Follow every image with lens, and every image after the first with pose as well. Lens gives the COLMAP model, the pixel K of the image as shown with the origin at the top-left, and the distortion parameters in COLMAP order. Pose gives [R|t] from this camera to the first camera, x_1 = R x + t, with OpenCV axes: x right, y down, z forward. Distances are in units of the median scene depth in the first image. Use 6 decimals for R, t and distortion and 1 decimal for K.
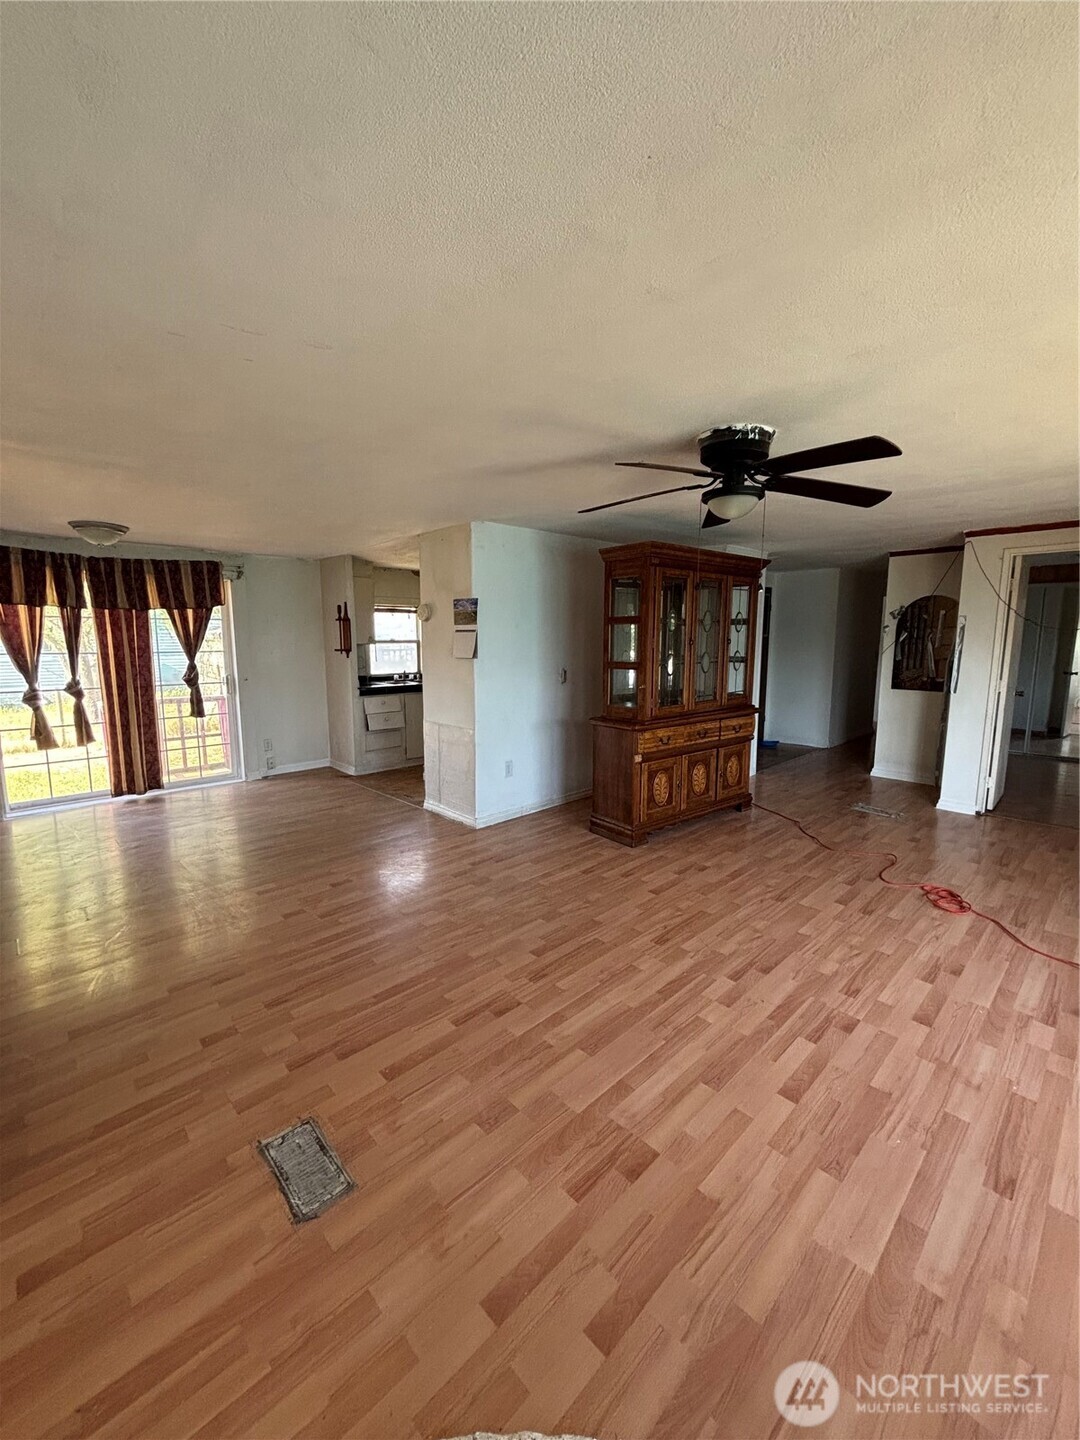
lens RADIAL K [[583.6, 0, 539.5], [0, 583.6, 717.4], [0, 0, 1]] dist [0.004583, 0.001035]
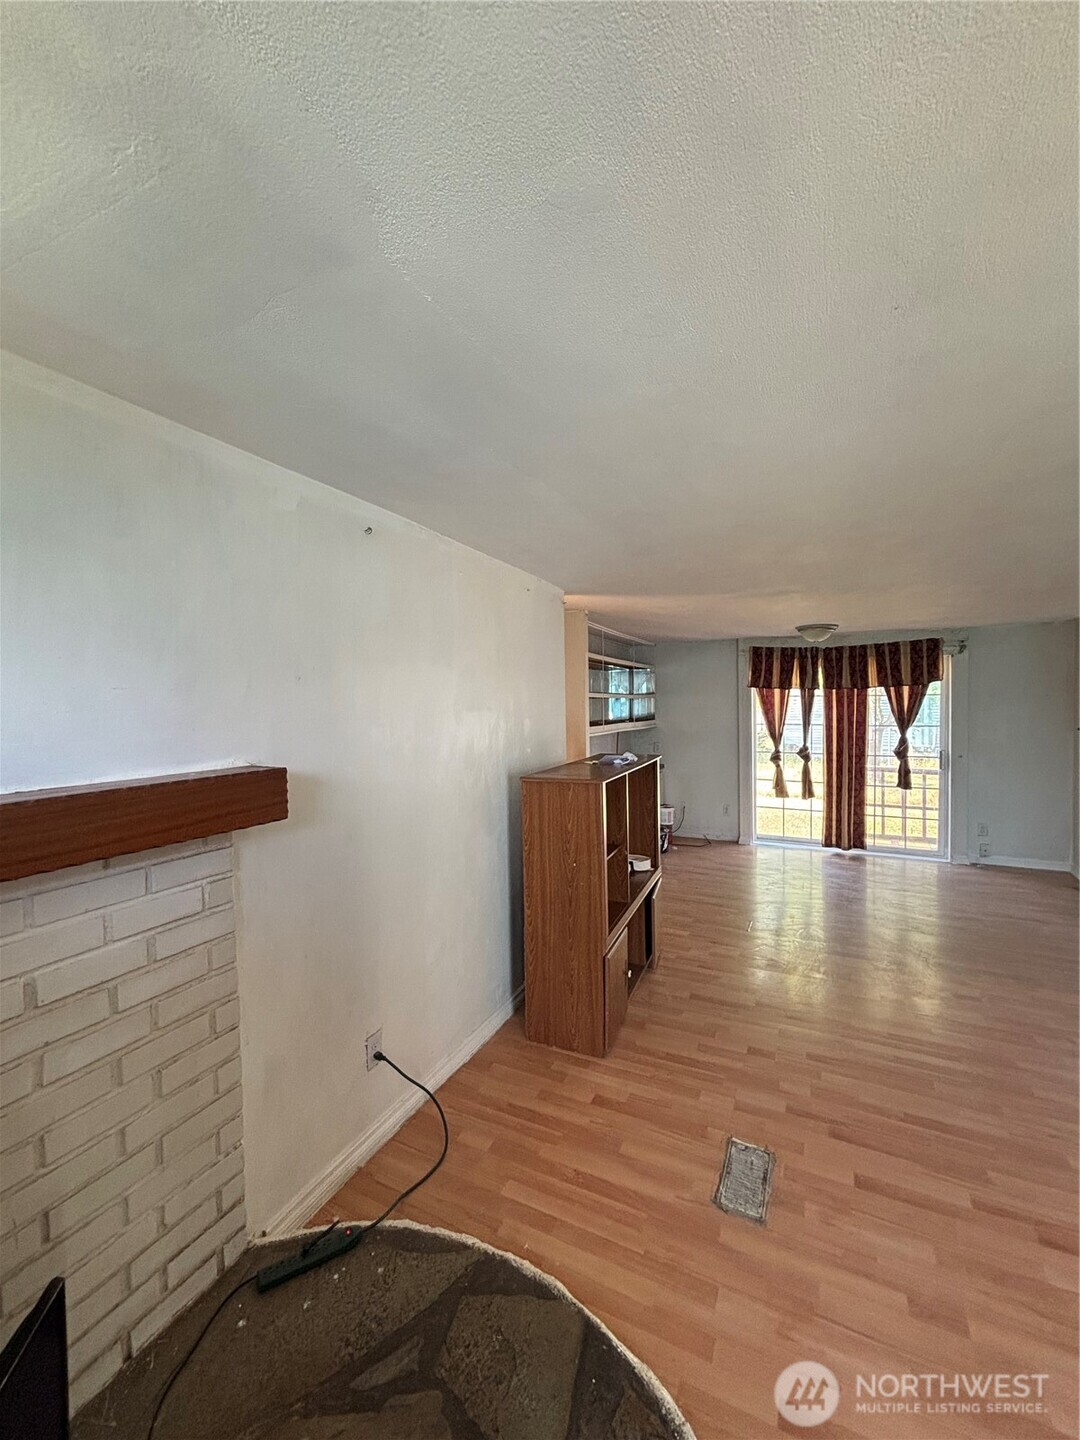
lens RADIAL K [[583.6, 0, 539.0], [0, 583.6, 718.9], [0, 0, 1]] dist [0.004583, 0.001035]
pose [[0.347565, 0.023365, -0.937365, 0.174965], [-0.122019, 0.992316, -0.020509, -0.025833], [0.929683, 0.121505, 0.347745, 0.028066]]
